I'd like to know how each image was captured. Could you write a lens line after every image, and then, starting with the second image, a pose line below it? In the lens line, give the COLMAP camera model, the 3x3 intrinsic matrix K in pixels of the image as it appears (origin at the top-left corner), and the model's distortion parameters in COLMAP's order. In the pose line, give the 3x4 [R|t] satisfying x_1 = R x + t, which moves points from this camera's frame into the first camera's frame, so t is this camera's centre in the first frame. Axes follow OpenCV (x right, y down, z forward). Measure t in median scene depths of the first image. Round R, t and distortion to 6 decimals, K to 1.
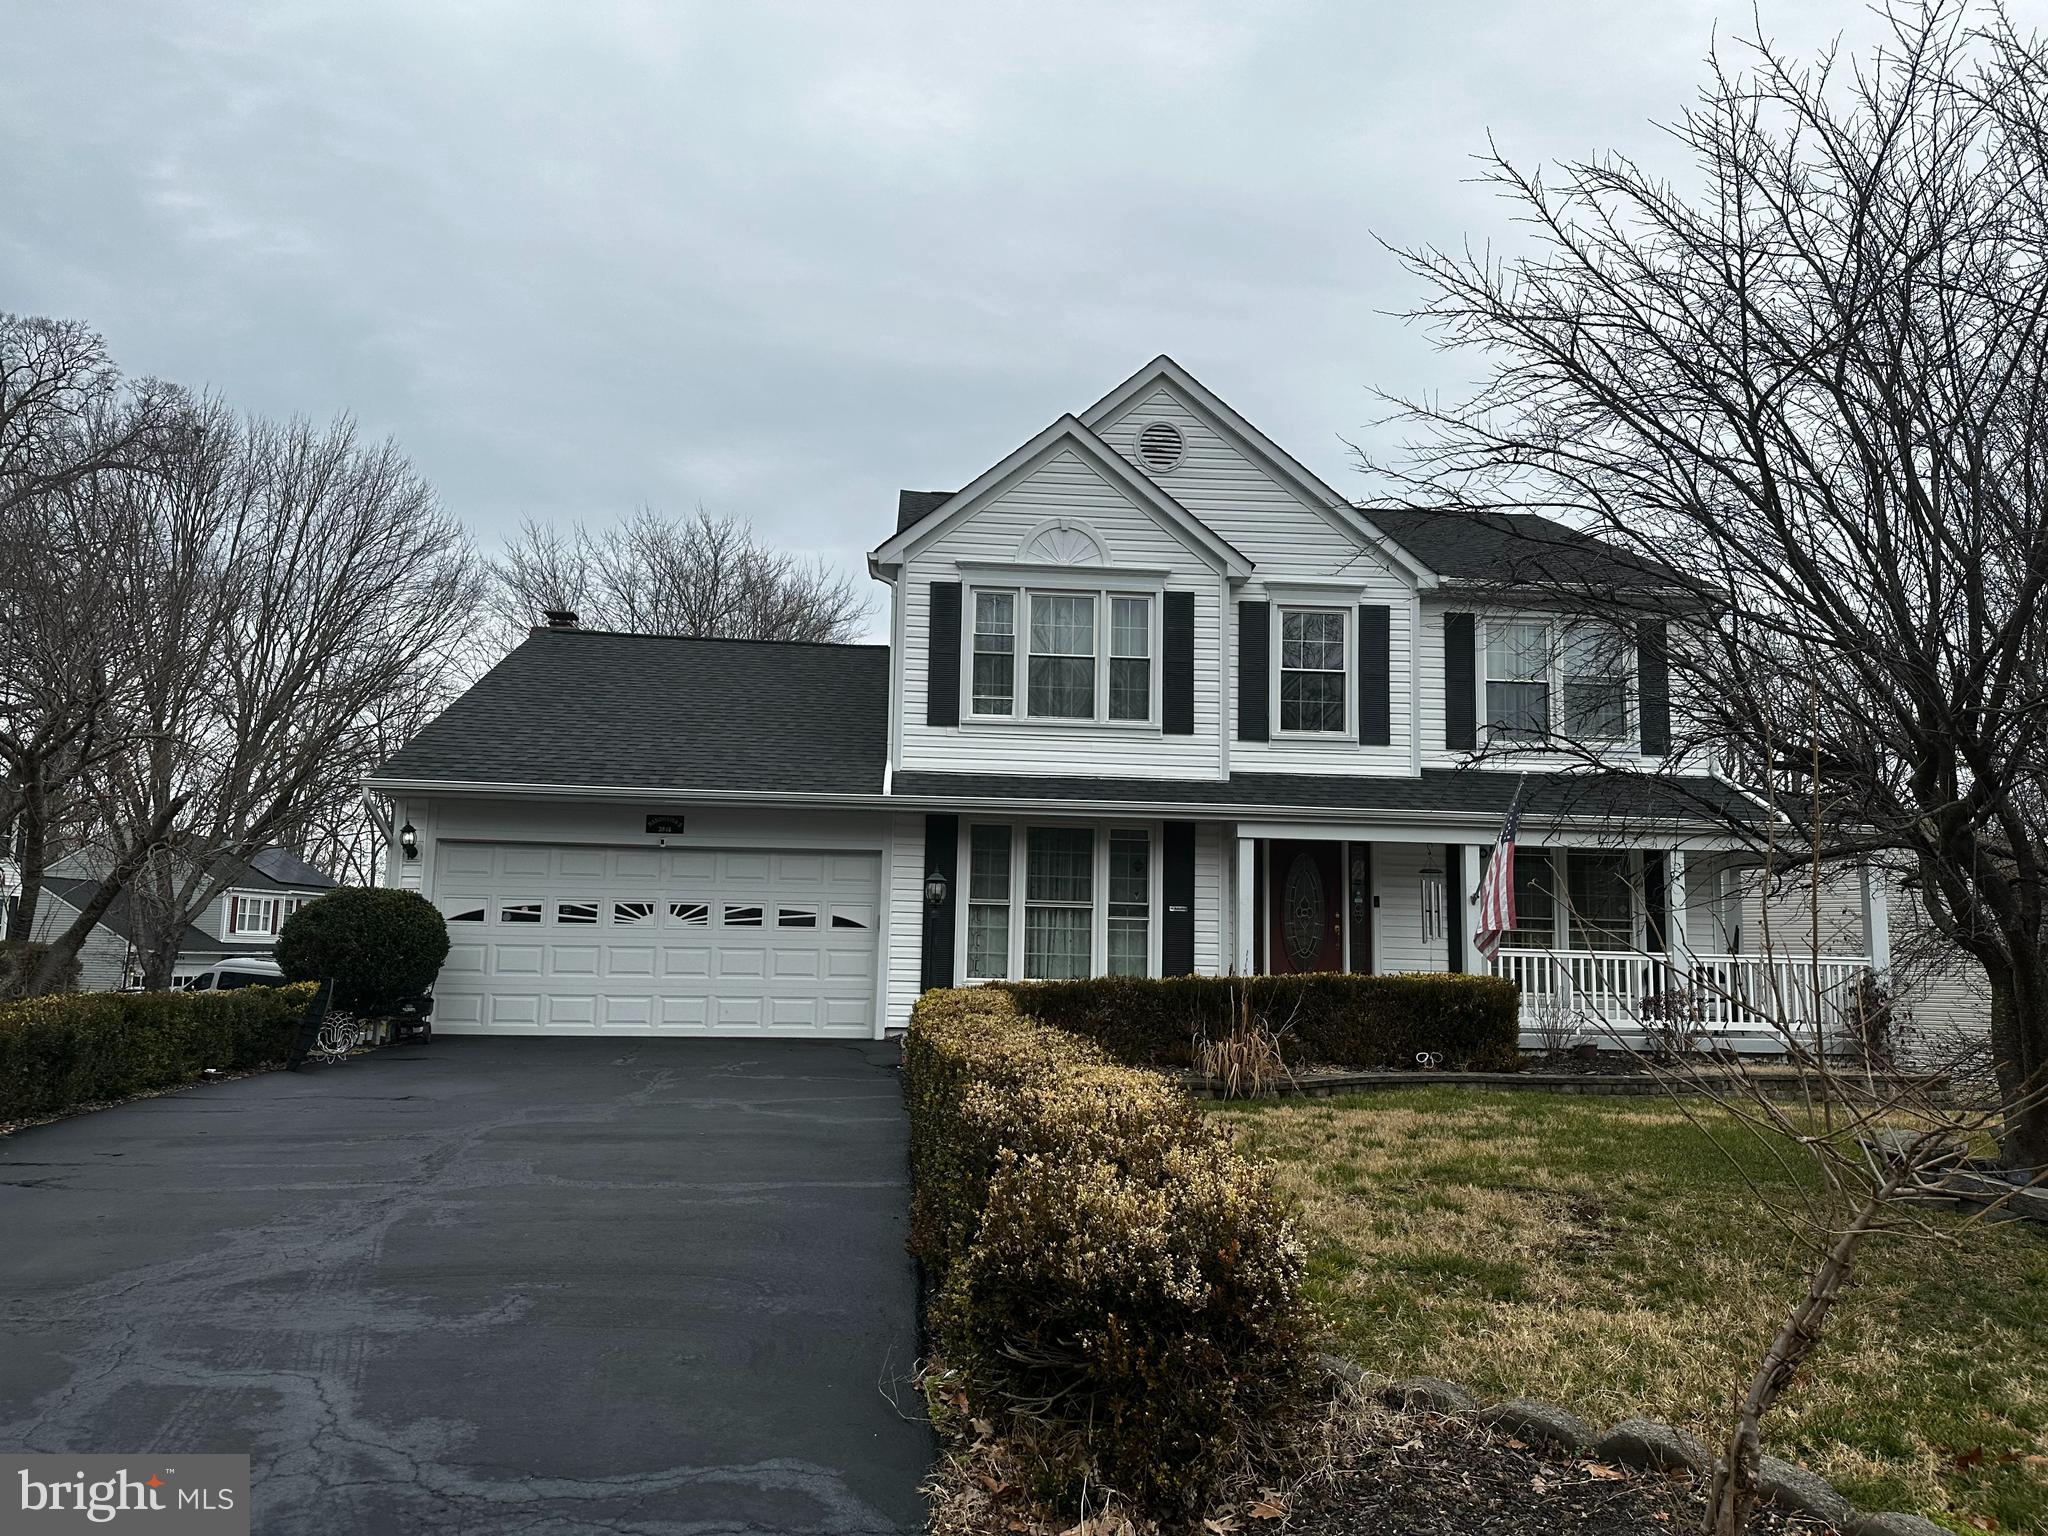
lens RADIAL K [[1471.3, 0, 1032.9], [0, 1471.3, 765.0], [0, 0, 1]] dist [0.062430, -0.083099]
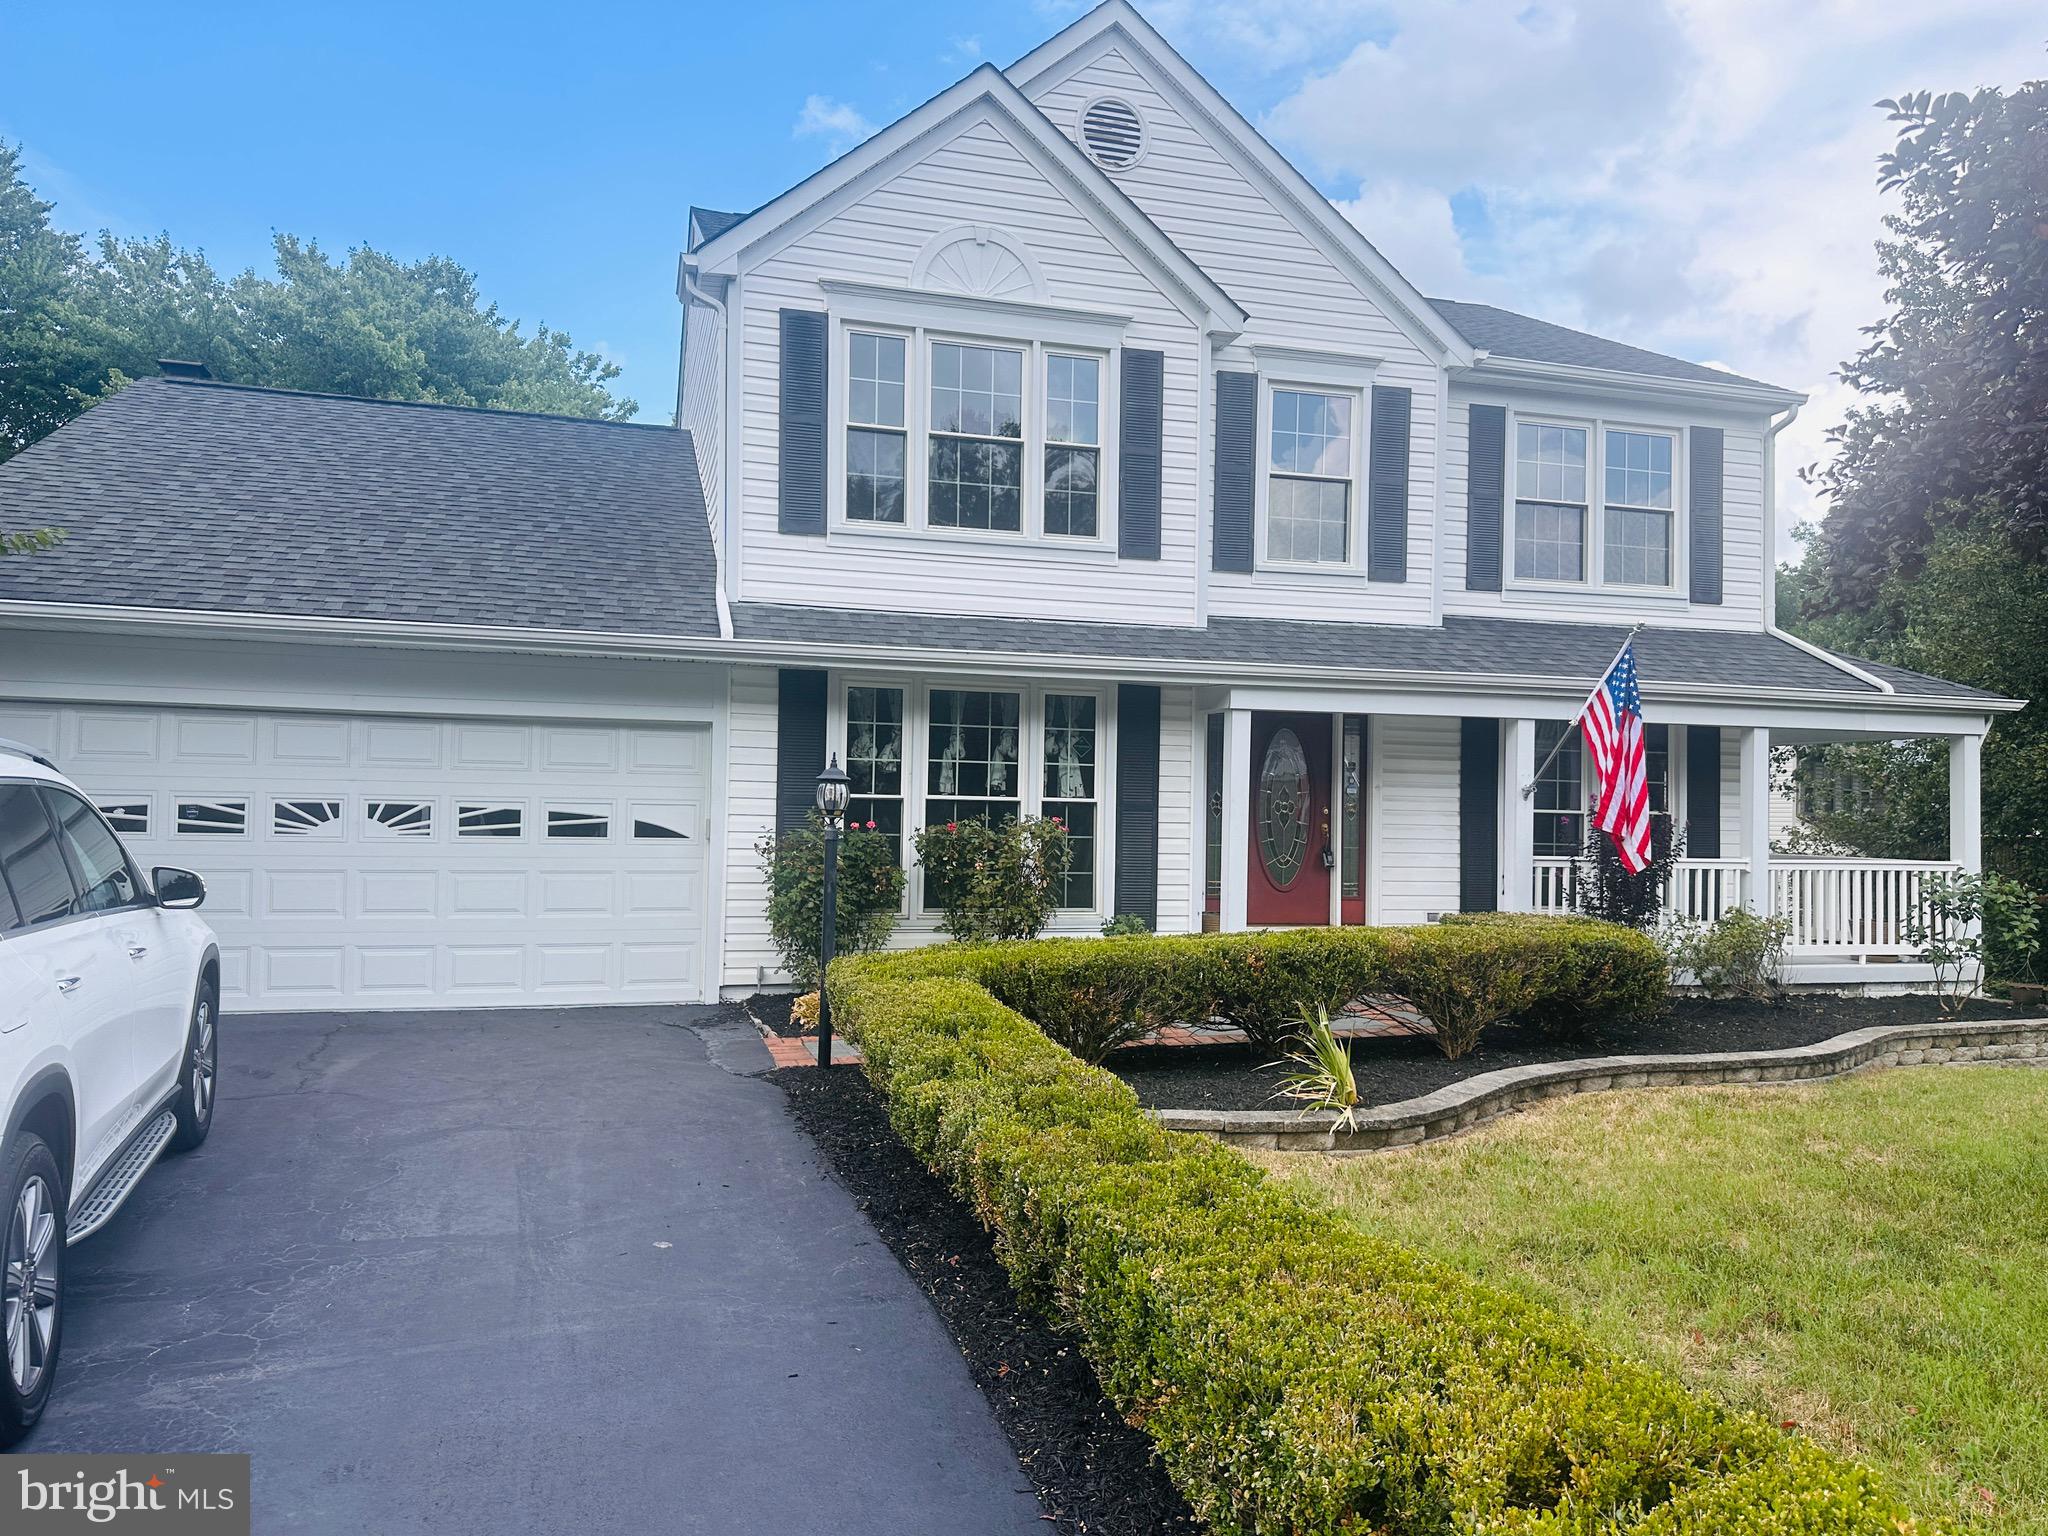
lens RADIAL K [[1471.3, 0, 1014.8], [0, 1471.3, 777.1], [0, 0, 1]] dist [0.062430, -0.083099]
pose [[0.983832, 0.003475, 0.179060, -0.082826], [-0.024424, 0.993074, 0.114924, 0.002912], [-0.177421, -0.117439, 0.977103, 0.314853]]
